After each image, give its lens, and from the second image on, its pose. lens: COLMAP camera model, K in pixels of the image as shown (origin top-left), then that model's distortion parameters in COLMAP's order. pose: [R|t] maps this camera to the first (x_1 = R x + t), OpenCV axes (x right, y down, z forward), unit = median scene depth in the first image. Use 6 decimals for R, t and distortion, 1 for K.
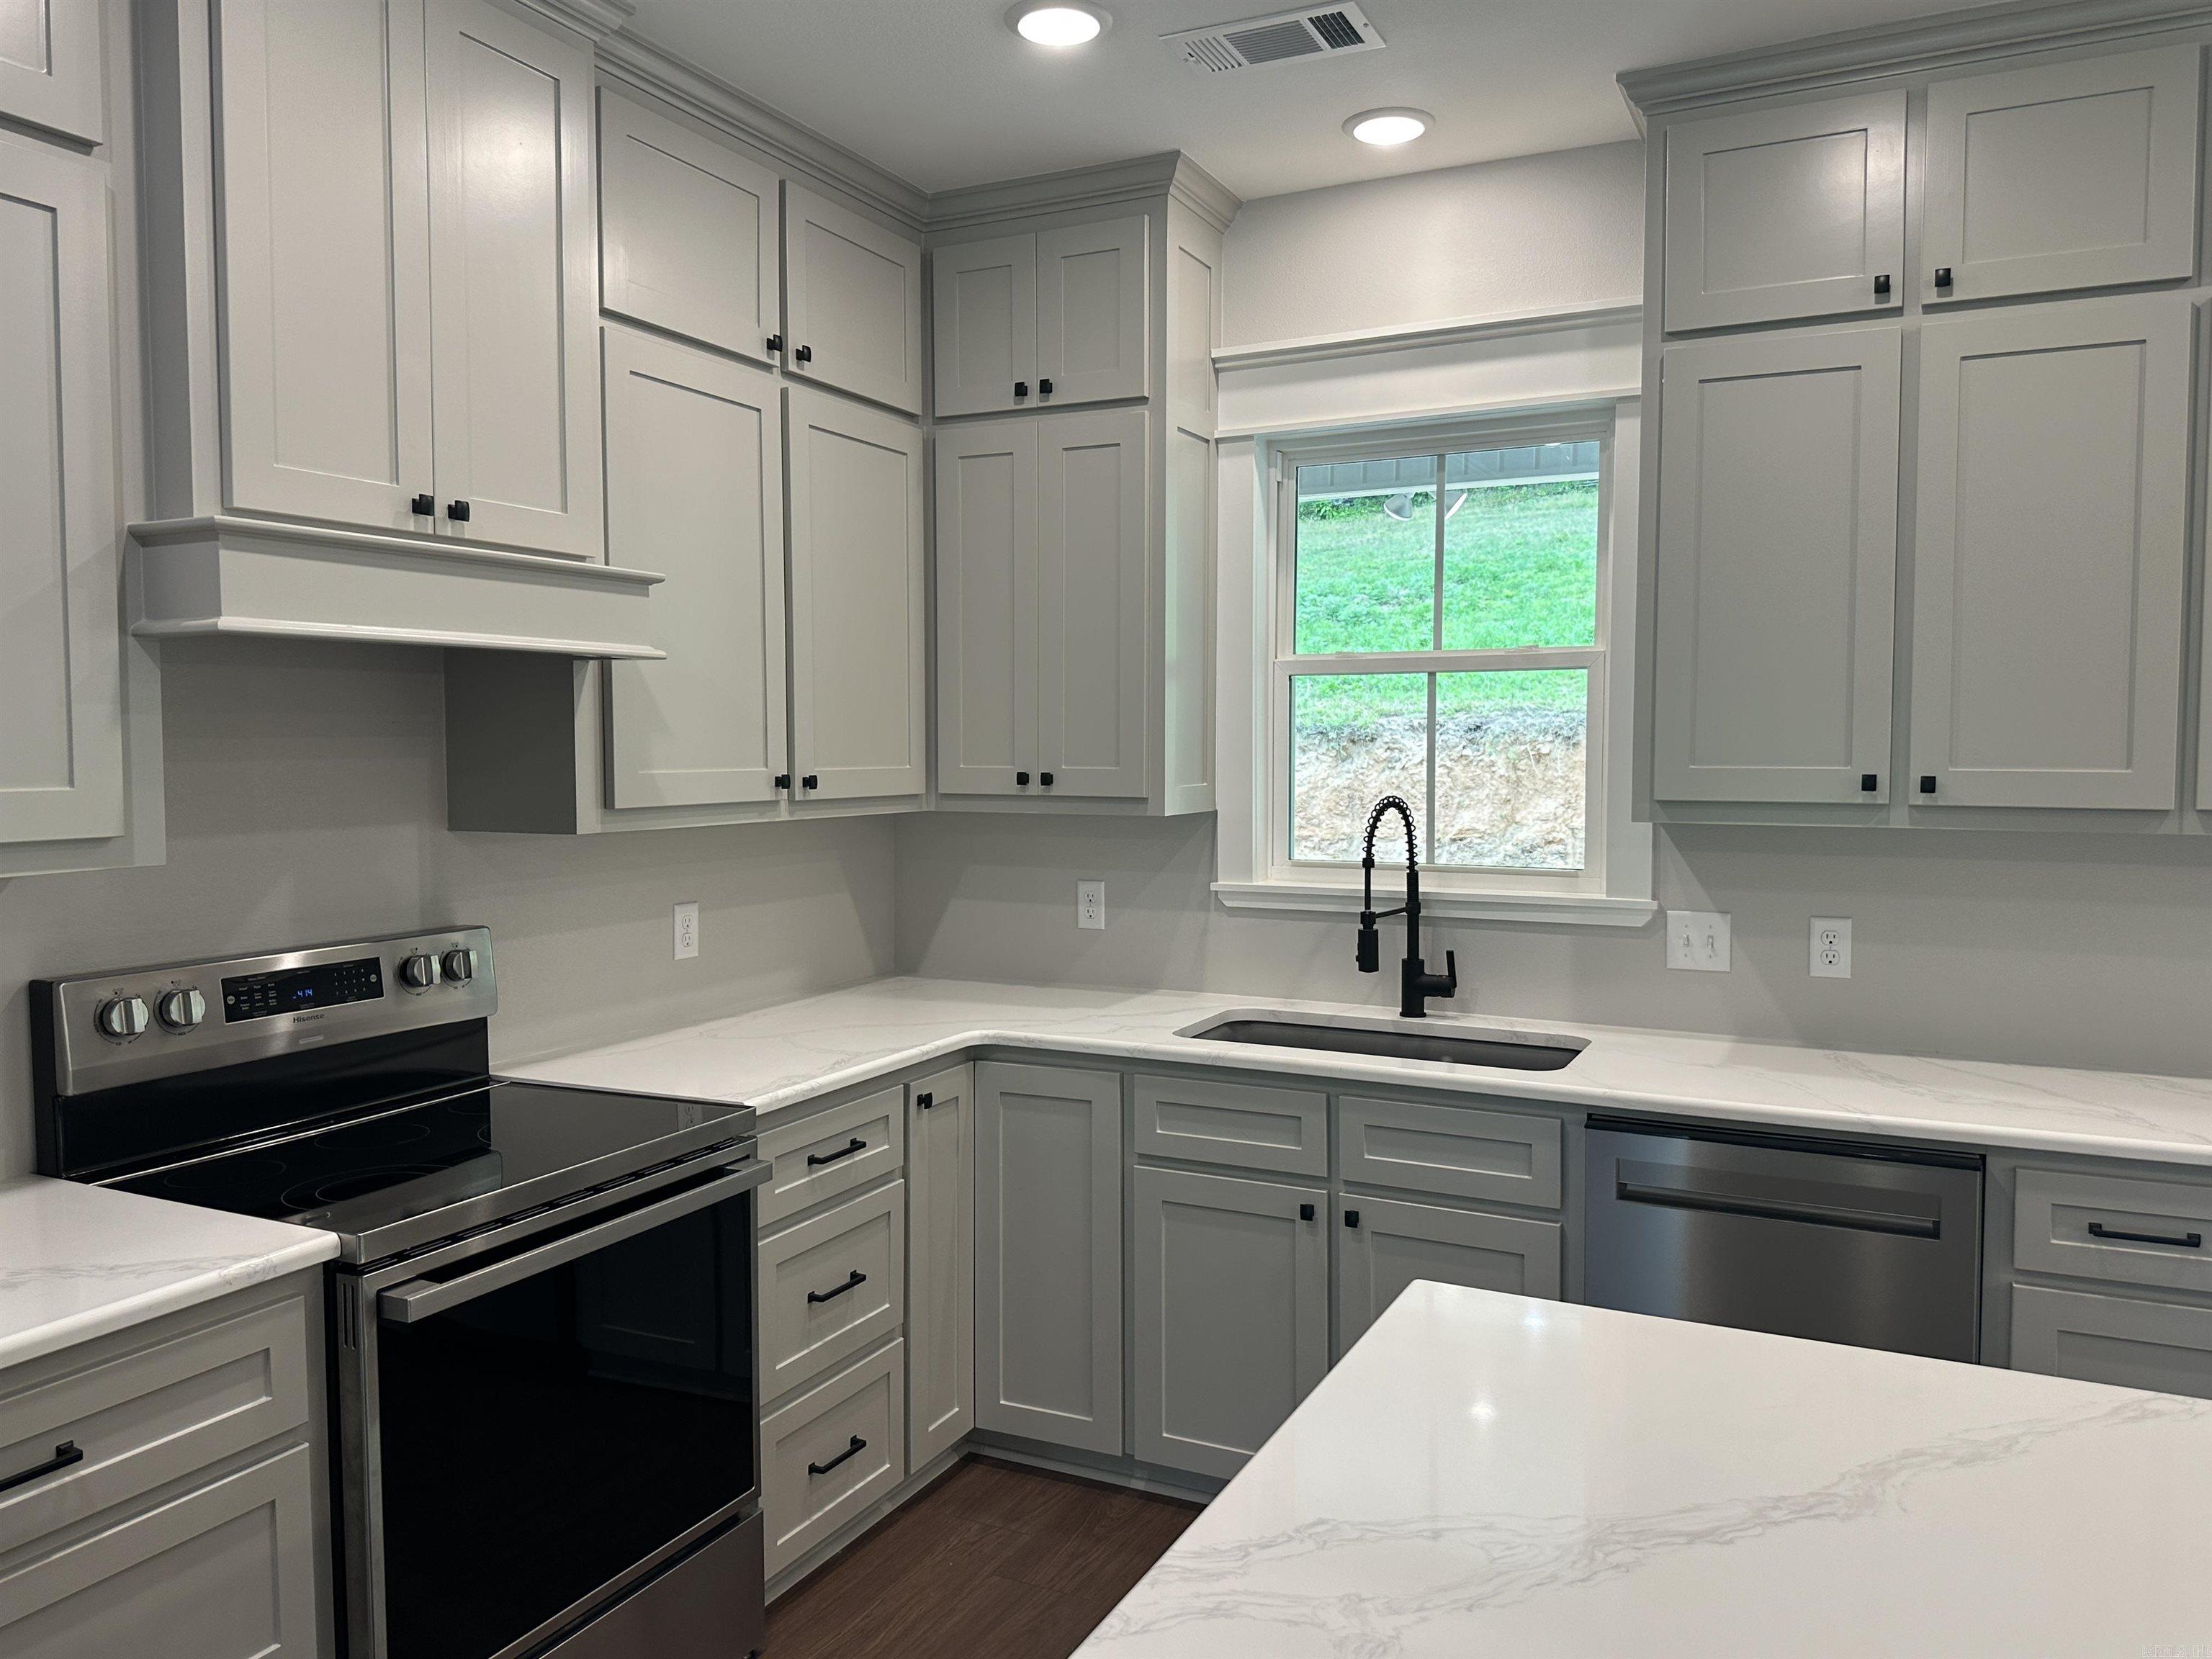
lens RADIAL K [[1600.1, 0, 1106.0], [0, 1600.1, 829.5], [0, 0, 1]] dist [0.077410, -0.115863]
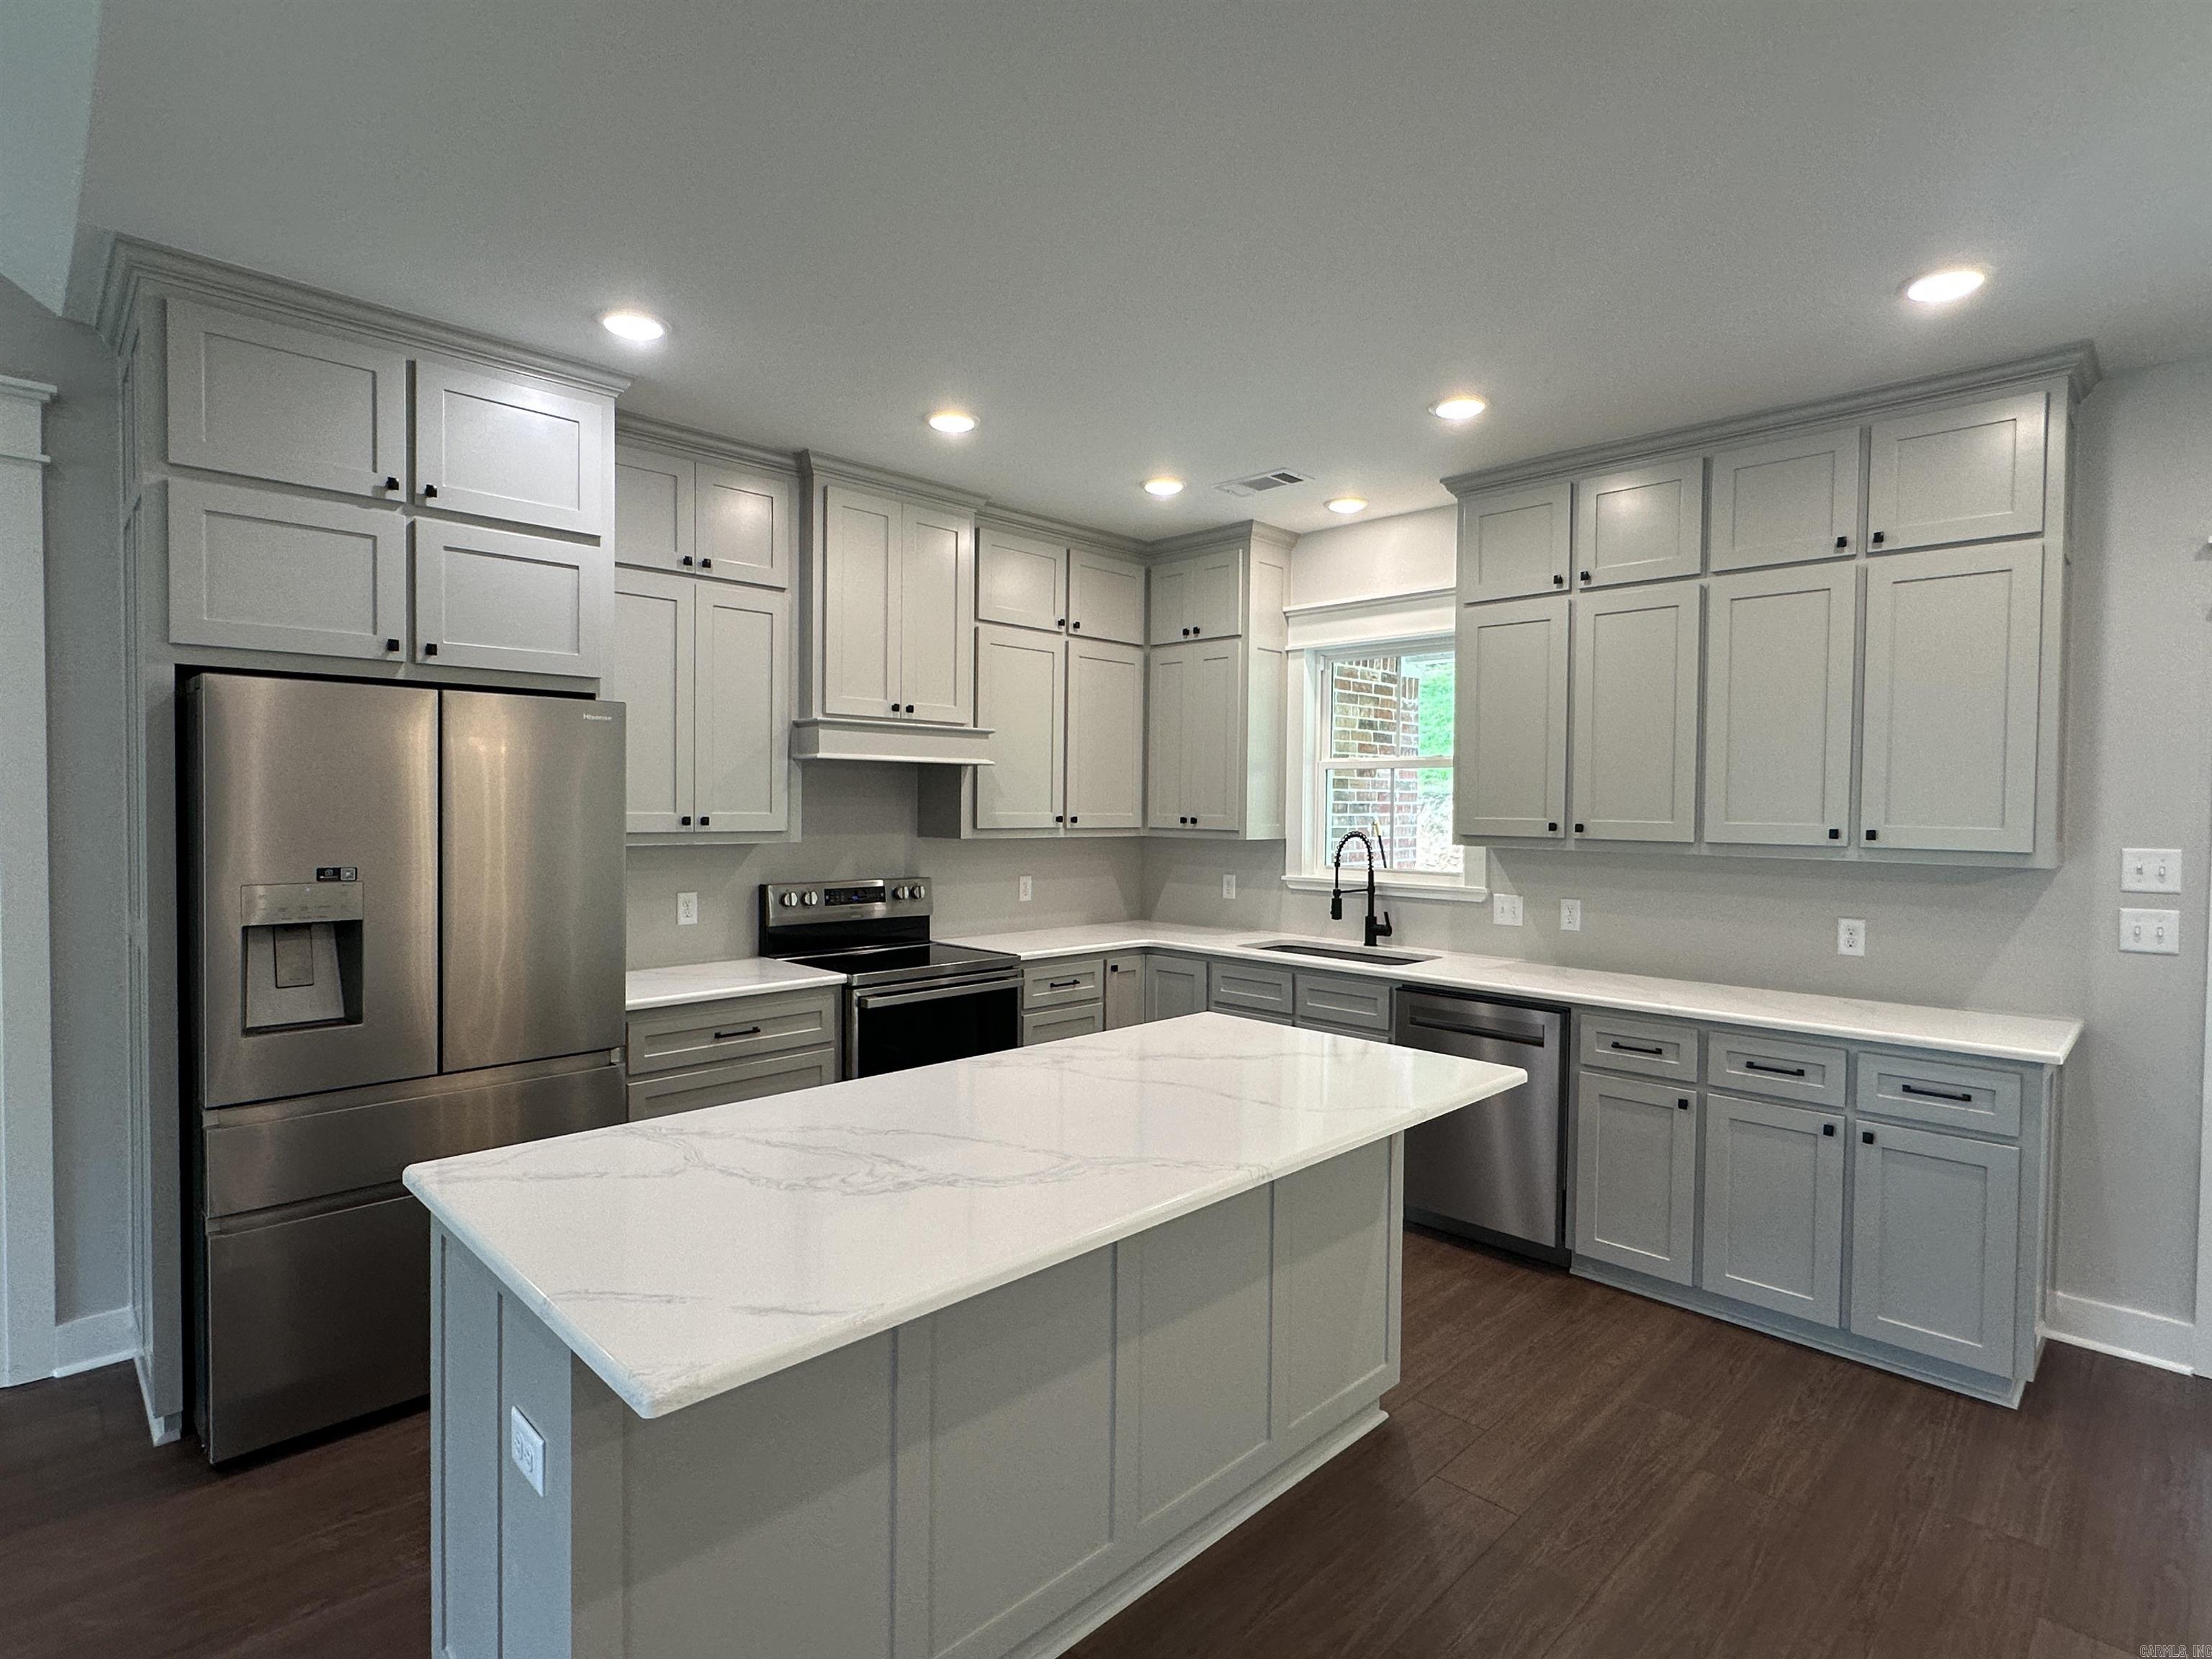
lens RADIAL K [[1161.0, 0, 1106.0], [0, 1161.0, 829.5], [0, 0, 1]] dist [0.000613, 0.000256]
pose [[0.943327, 0.017710, -0.331392, 0.381231], [-0.029350, 0.999114, -0.030152, 0.030184], [0.330565, 0.038169, 0.943011, -0.469516]]
